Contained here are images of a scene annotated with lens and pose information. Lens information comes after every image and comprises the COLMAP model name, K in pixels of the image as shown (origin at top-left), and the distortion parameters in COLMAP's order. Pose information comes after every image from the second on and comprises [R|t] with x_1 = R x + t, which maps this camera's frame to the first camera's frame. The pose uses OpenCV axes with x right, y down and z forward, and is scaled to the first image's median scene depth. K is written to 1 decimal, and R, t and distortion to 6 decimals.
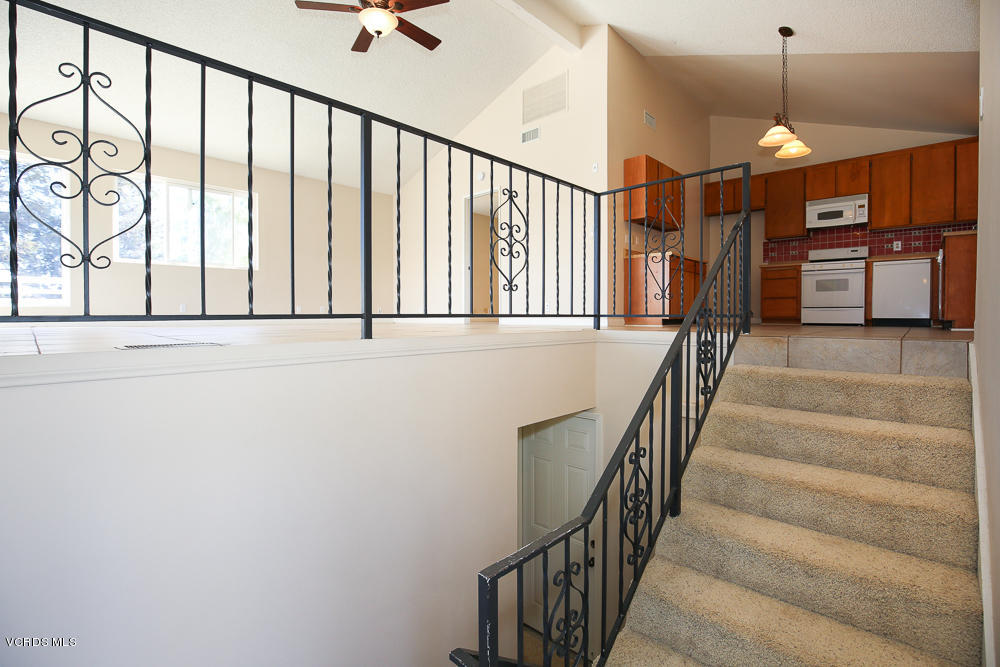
lens RADIAL K [[471.8, 0, 488.7], [0, 471.8, 313.0], [0, 0, 1]] dist [-0.039473, 0.005463]
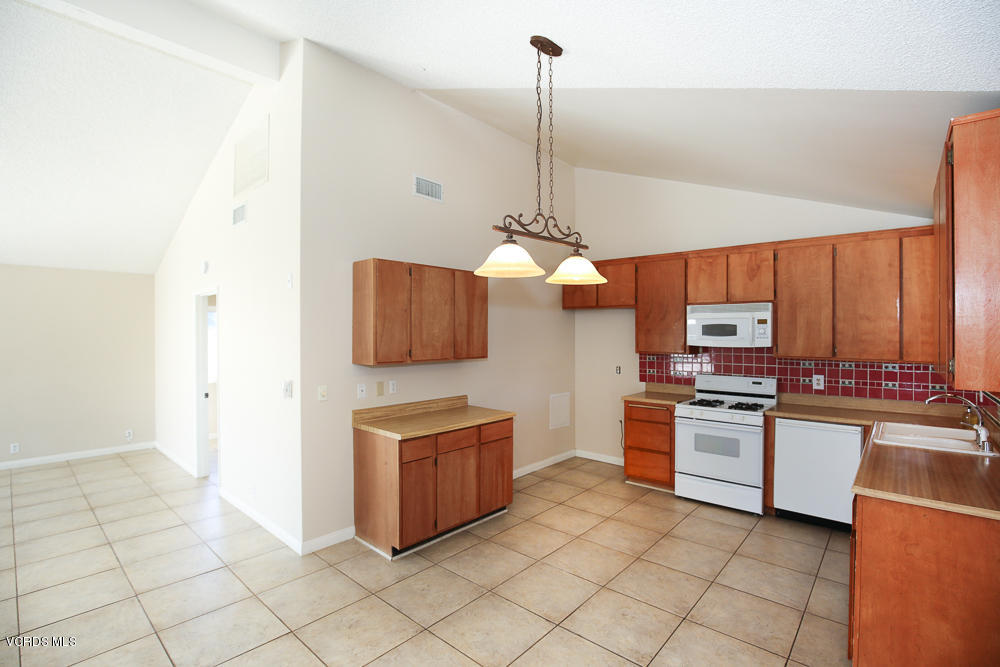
lens RADIAL K [[471.8, 0, 486.7], [0, 471.8, 321.2], [0, 0, 1]] dist [-0.039473, 0.005463]
pose [[0.999624, -0.000055, 0.027427, 0.406023], [0.000810, 0.999622, -0.027489, -0.213902], [-0.027415, 0.027500, 0.999246, 0.358712]]
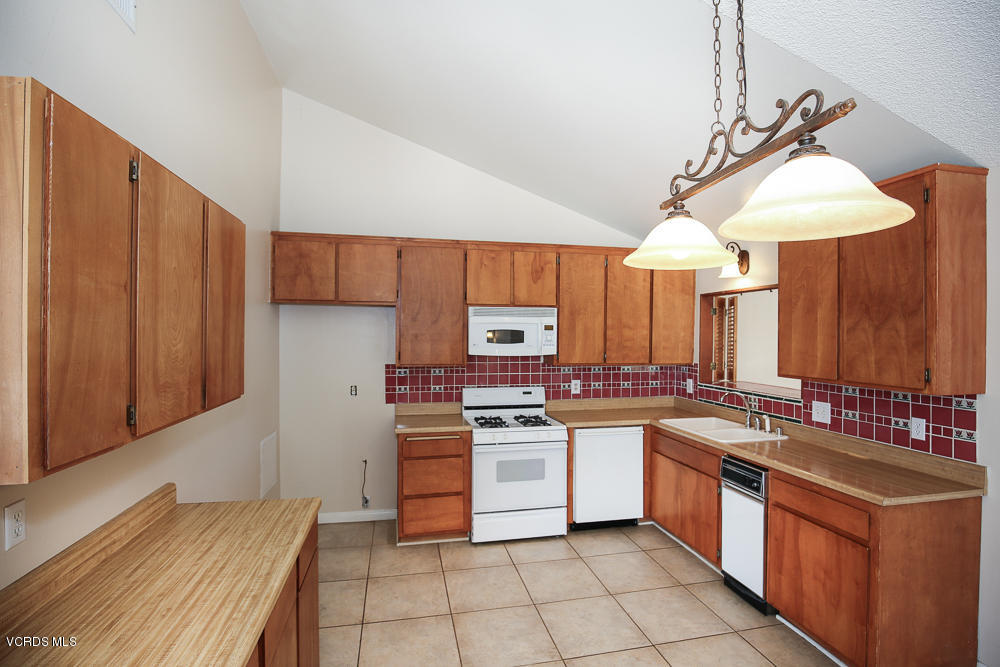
lens RADIAL K [[471.8, 0, 511.6], [0, 471.8, 328.9], [0, 0, 1]] dist [-0.039473, 0.005463]
pose [[0.552986, 0.008424, 0.833148, 0.265933], [0.002078, 0.999932, -0.011490, -0.222363], [-0.833188, 0.008085, 0.552931, 0.695022]]
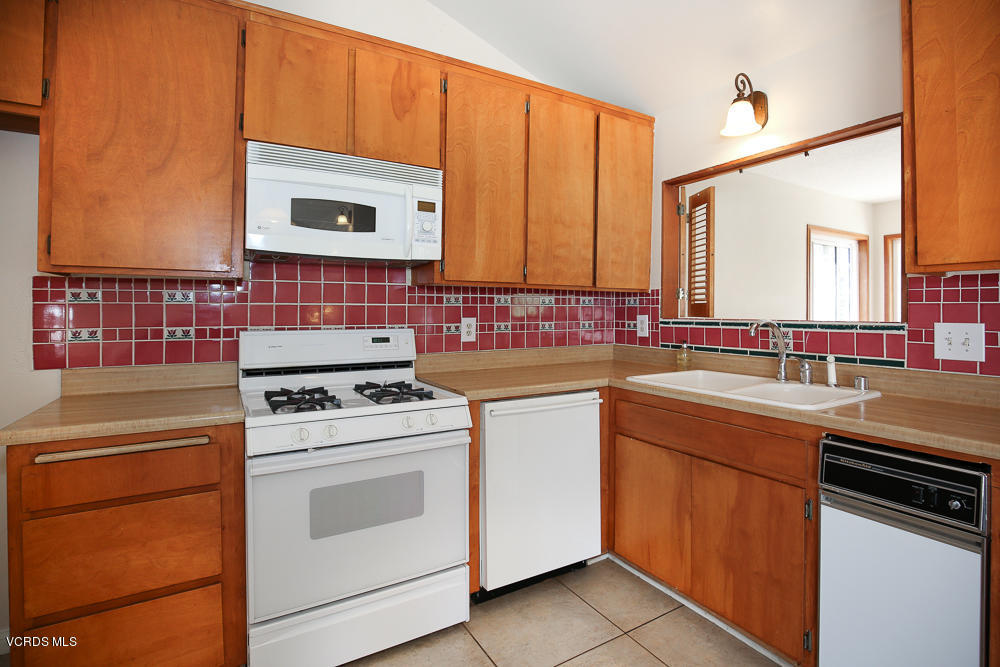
lens RADIAL K [[471.8, 0, 522.4], [0, 471.8, 310.9], [0, 0, 1]] dist [-0.039473, 0.005463]
pose [[0.244602, -0.005938, 0.969605, 0.520042], [0.000667, 0.999982, 0.005956, -0.163707], [-0.969623, -0.000810, 0.244601, 0.857732]]
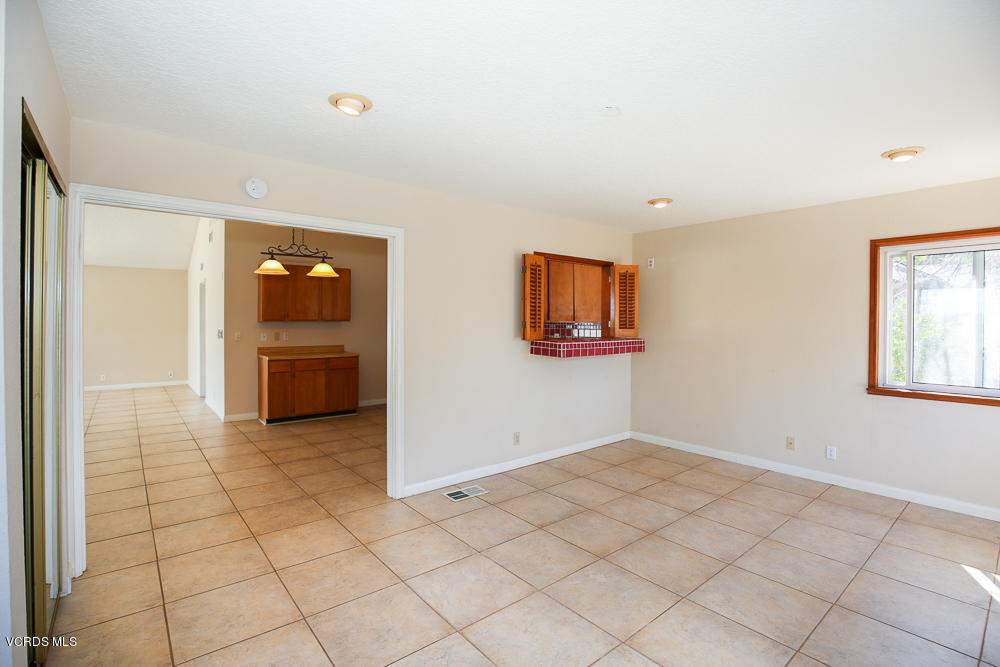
lens RADIAL K [[471.8, 0, 487.4], [0, 471.8, 312.5], [0, 0, 1]] dist [-0.039473, 0.005463]
pose [[0.992473, 0.002168, -0.122441, 0.865683], [-0.003905, 0.999895, -0.013950, -0.186060], [0.122398, 0.014323, 0.992378, -0.000364]]
